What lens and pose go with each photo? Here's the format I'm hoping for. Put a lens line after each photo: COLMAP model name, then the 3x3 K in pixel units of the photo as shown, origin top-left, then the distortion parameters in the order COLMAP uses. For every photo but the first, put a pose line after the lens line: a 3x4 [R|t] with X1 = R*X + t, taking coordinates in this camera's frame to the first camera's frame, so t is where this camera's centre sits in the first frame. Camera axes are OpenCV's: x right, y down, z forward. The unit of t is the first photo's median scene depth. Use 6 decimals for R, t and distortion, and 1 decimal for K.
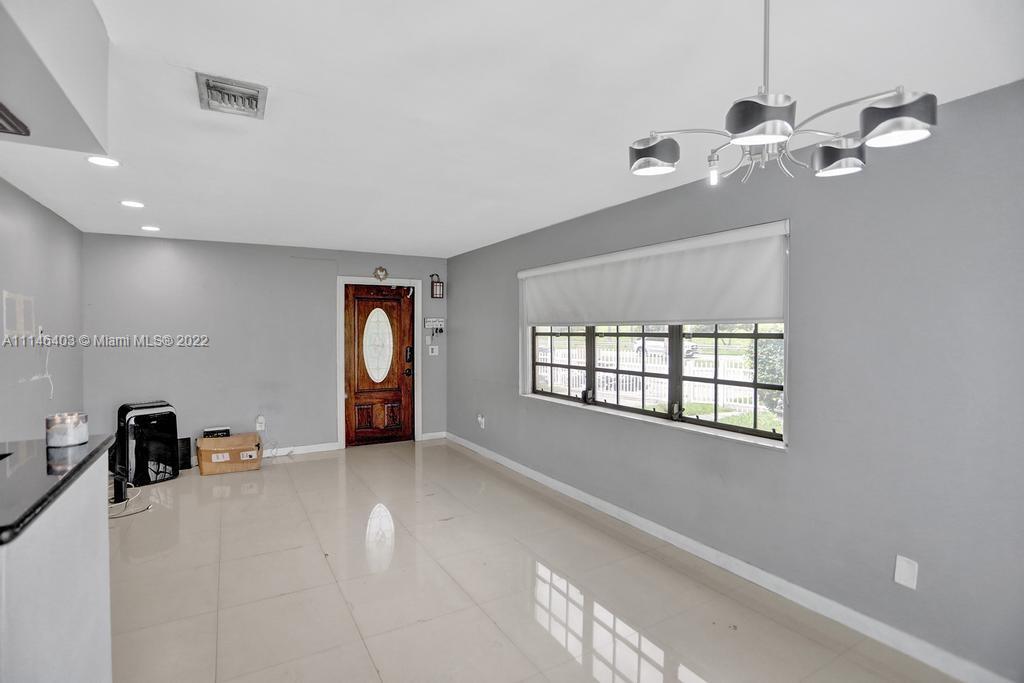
lens RADIAL K [[497.5, 0, 486.2], [0, 497.5, 338.7], [0, 0, 1]] dist [-0.039127, 0.002981]
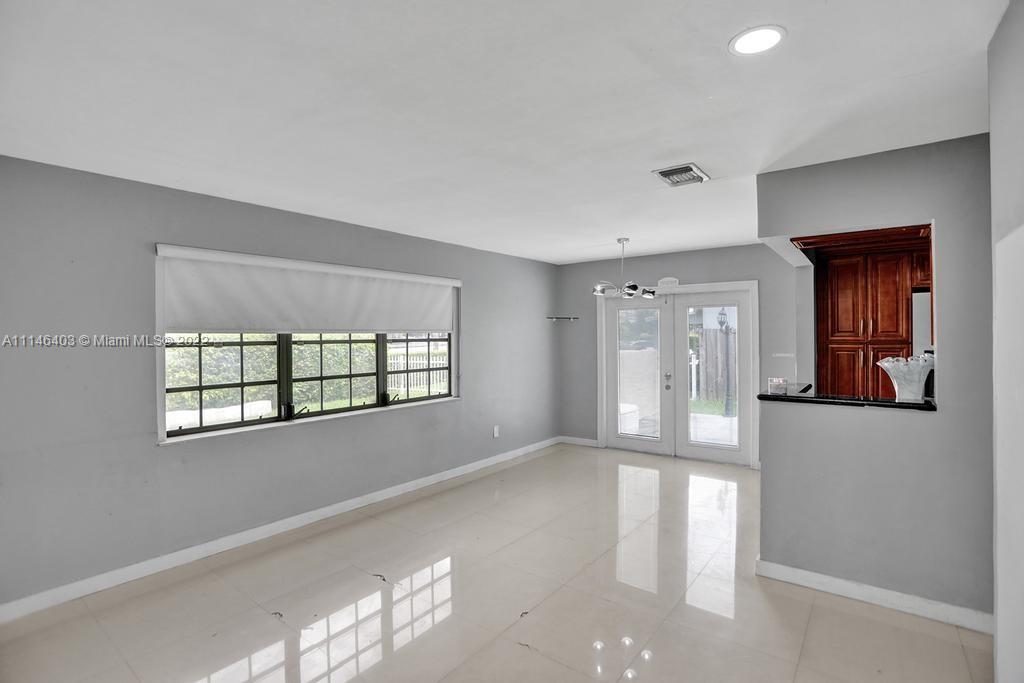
lens RADIAL K [[497.5, 0, 512.3], [0, 497.5, 337.4], [0, 0, 1]] dist [-0.039127, 0.002981]
pose [[-0.416602, -0.000576, 0.909089, -0.643037], [0.022624, 0.999684, 0.011001, -0.015788], [-0.908807, 0.025151, -0.416457, 0.828359]]
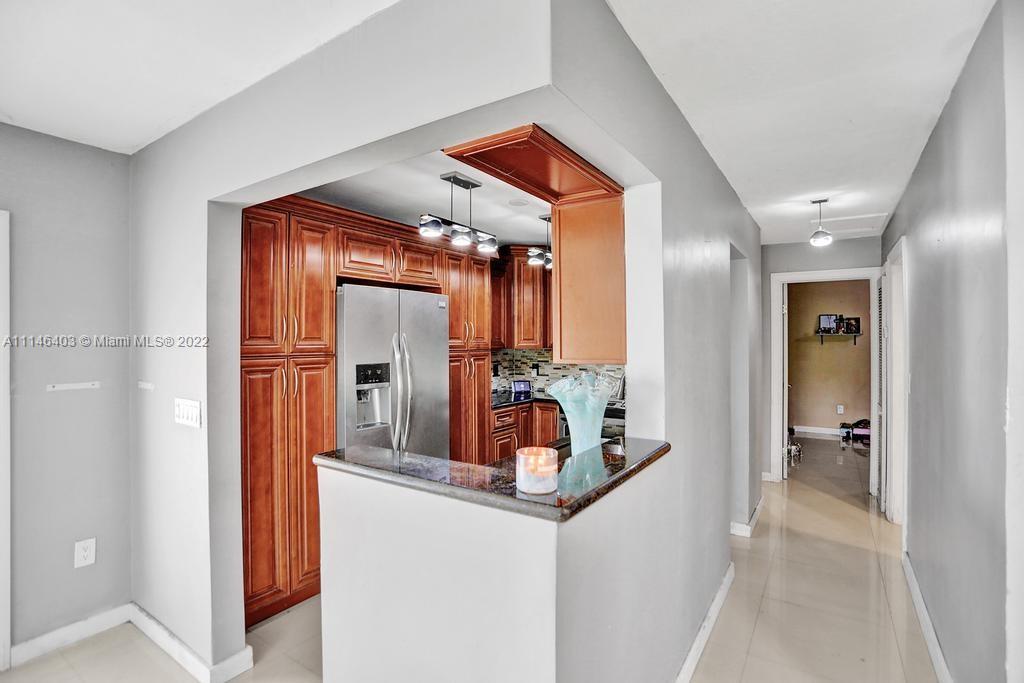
lens RADIAL K [[497.5, 0, 505.7], [0, 497.5, 337.5], [0, 0, 1]] dist [-0.039127, 0.002981]
pose [[-0.891944, -0.000074, -0.452147, -0.130266], [-0.006607, 0.999895, 0.012870, -0.011522], [0.452098, 0.014467, -0.891851, 0.508760]]
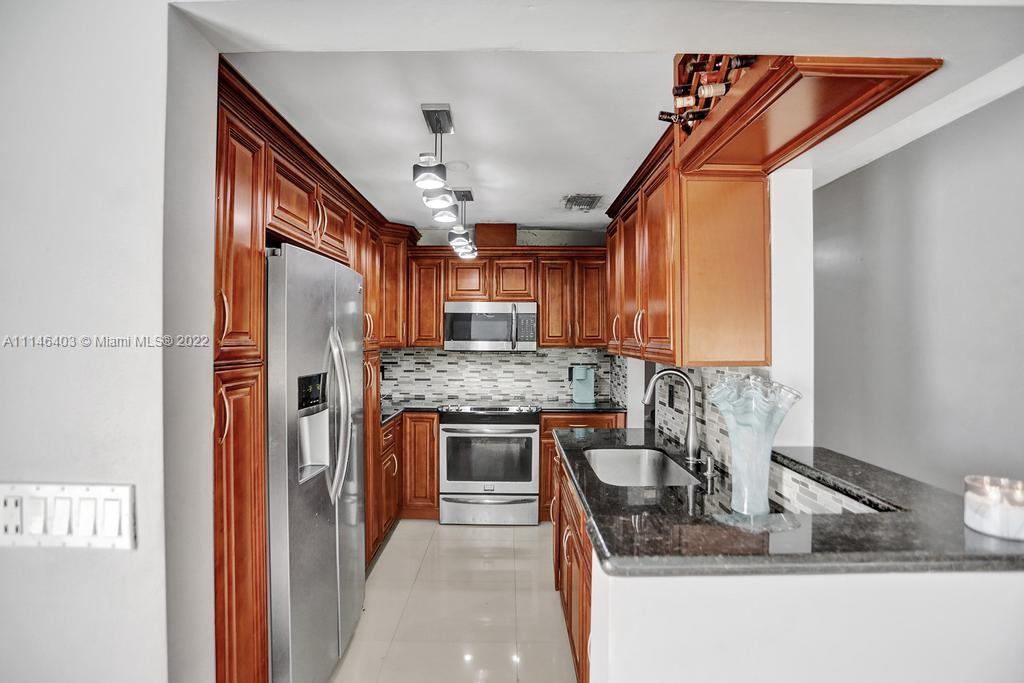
lens RADIAL K [[497.5, 0, 509.4], [0, 497.5, 333.0], [0, 0, 1]] dist [-0.039127, 0.002981]
pose [[-0.480747, -0.008711, -0.876816, -0.004035], [-0.018643, 0.999826, 0.000289, -0.005887], [0.876661, 0.016486, -0.480825, 0.223678]]
